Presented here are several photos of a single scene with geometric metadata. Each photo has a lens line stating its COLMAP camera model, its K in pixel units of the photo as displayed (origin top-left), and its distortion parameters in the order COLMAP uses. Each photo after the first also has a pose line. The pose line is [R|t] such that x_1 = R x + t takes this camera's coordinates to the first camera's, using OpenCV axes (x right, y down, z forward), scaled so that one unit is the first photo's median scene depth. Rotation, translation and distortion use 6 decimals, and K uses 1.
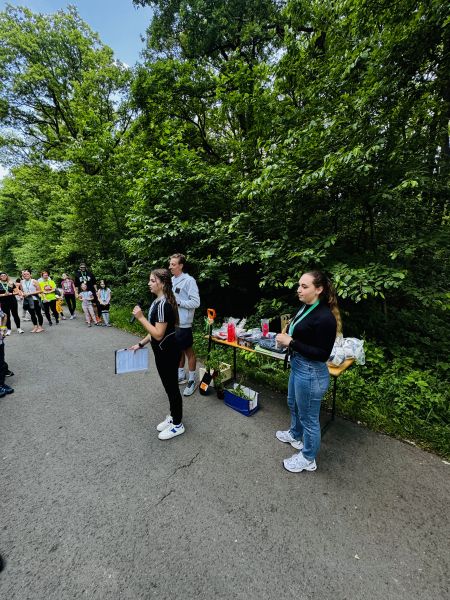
lens RADIAL K [[239.3, 0, 225.0], [0, 239.3, 300.0], [0, 0, 1]] dist [-0.000251, 0.000136]
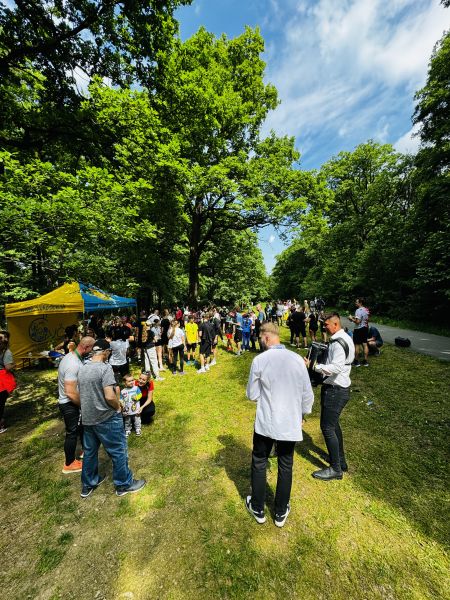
lens RADIAL K [[239.3, 0, 225.0], [0, 239.3, 300.0], [0, 0, 1]] dist [-0.000251, 0.000136]
pose [[0.606694, 0.010833, -0.794862, 0.217785], [-0.110684, 0.991318, -0.070971, 0.233333], [0.787192, 0.131037, 0.602625, -1.506821]]
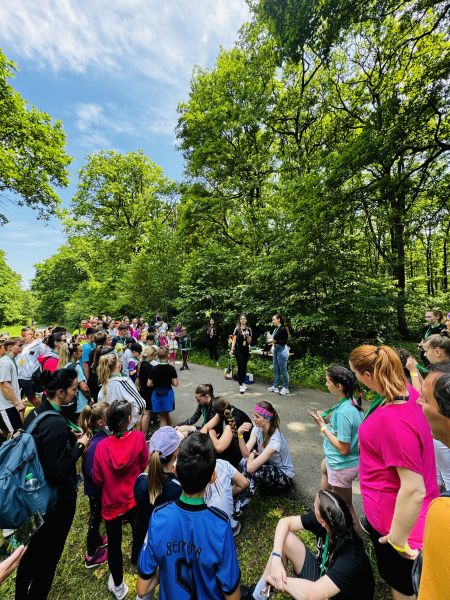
lens RADIAL K [[239.3, 0, 225.0], [0, 239.3, 300.0], [0, 0, 1]] dist [-0.000251, 0.000136]
pose [[0.997468, -0.011918, -0.070114, 0.021563], [-0.002707, 0.978783, -0.204881, 0.091817], [0.071069, 0.204552, 0.976272, -0.629040]]
